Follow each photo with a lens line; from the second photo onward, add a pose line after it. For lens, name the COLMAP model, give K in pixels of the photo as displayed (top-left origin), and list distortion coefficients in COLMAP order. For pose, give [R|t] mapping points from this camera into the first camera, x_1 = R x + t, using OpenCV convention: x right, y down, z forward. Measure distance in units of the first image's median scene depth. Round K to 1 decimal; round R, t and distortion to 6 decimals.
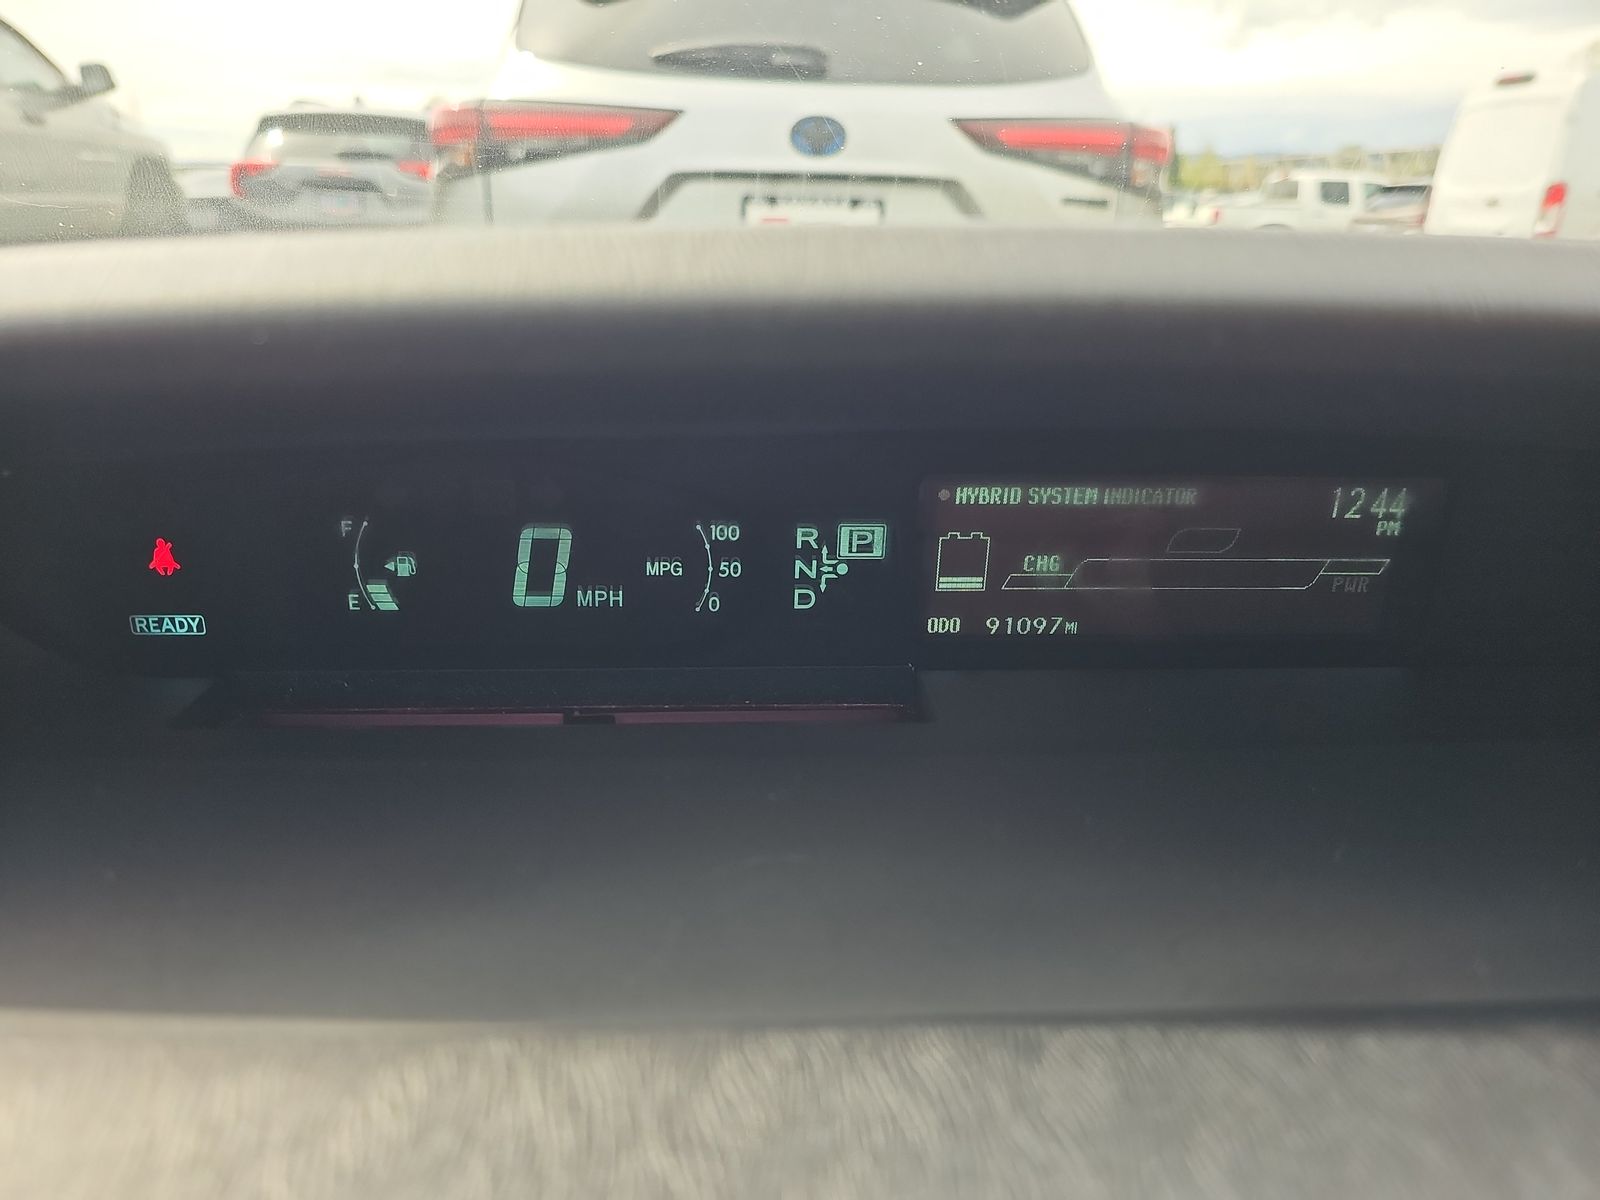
lens RADIAL K [[1075.9, 0, 795.1], [0, 1075.9, 643.7], [0, 0, 1]] dist [0.007445, -0.025955]
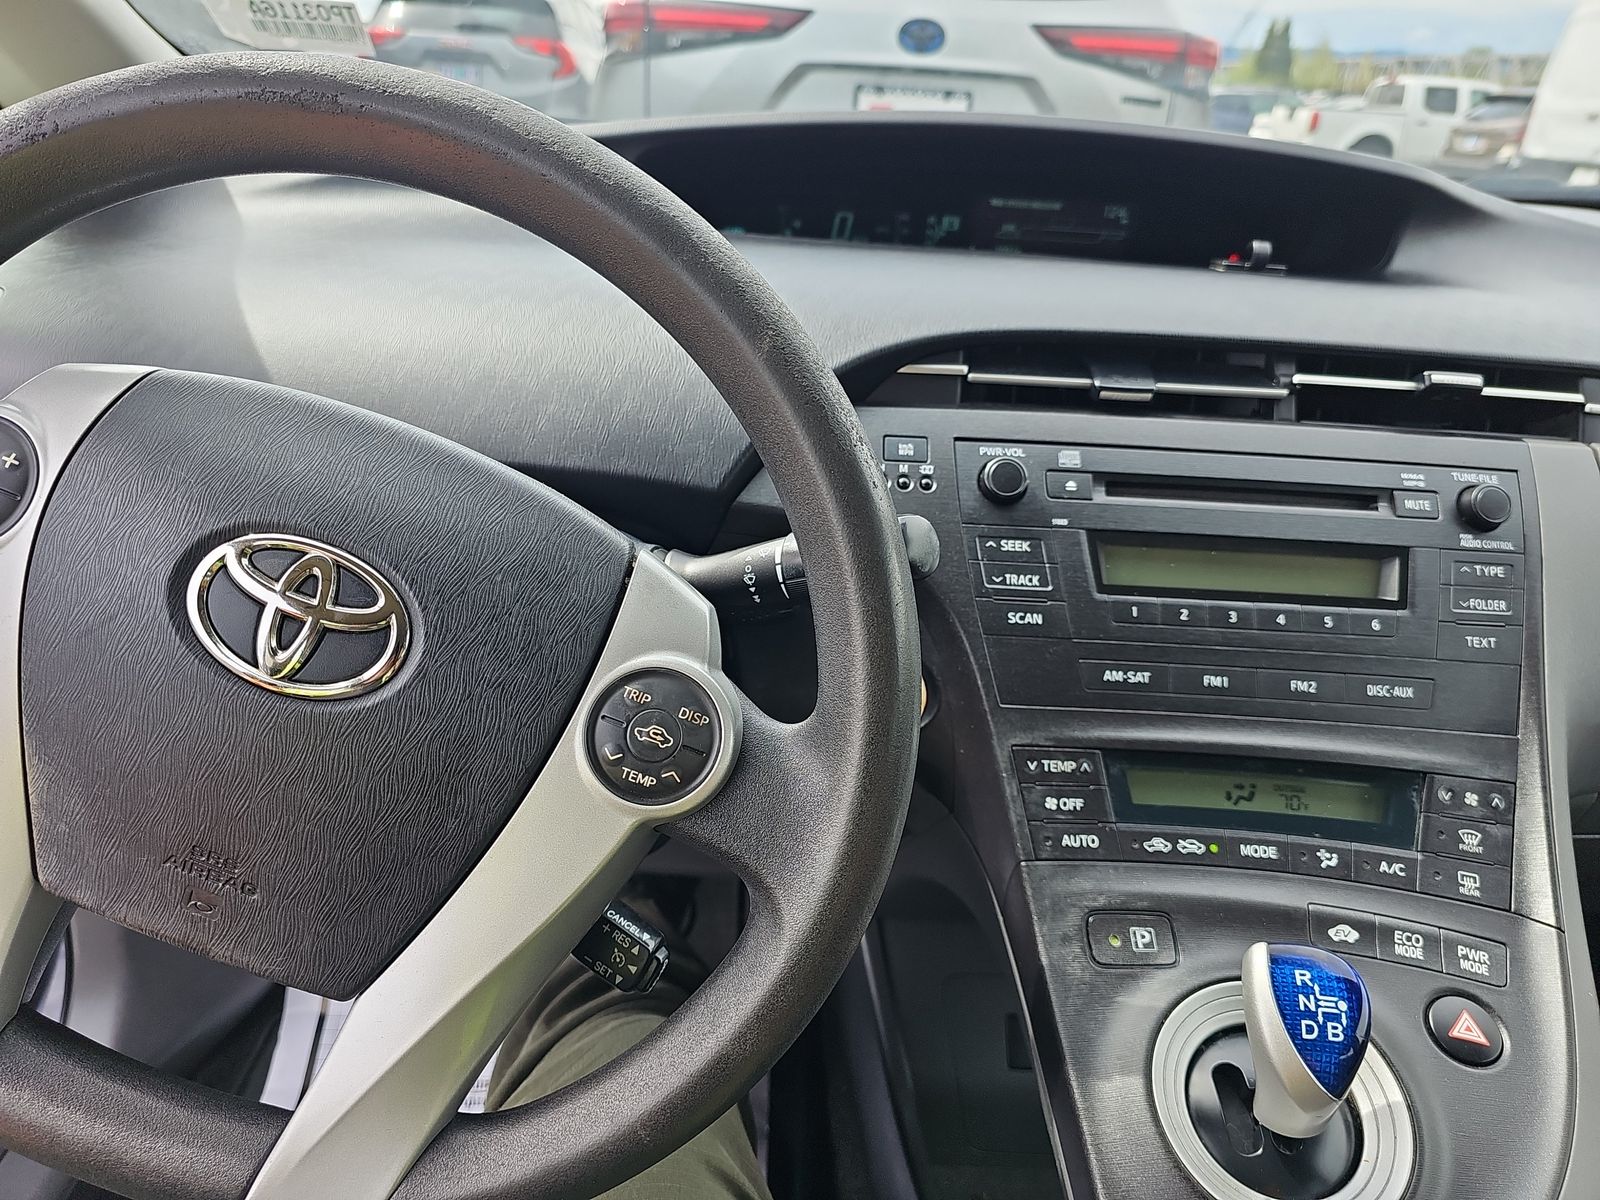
lens RADIAL K [[1075.9, 0, 813.2], [0, 1075.9, 644.3], [0, 0, 1]] dist [0.007445, -0.025955]
pose [[0.997870, 0.054540, -0.035799, -0.018948], [-0.051125, 0.994610, 0.090206, 0.105181], [0.040526, -0.088183, 0.995280, -0.267728]]
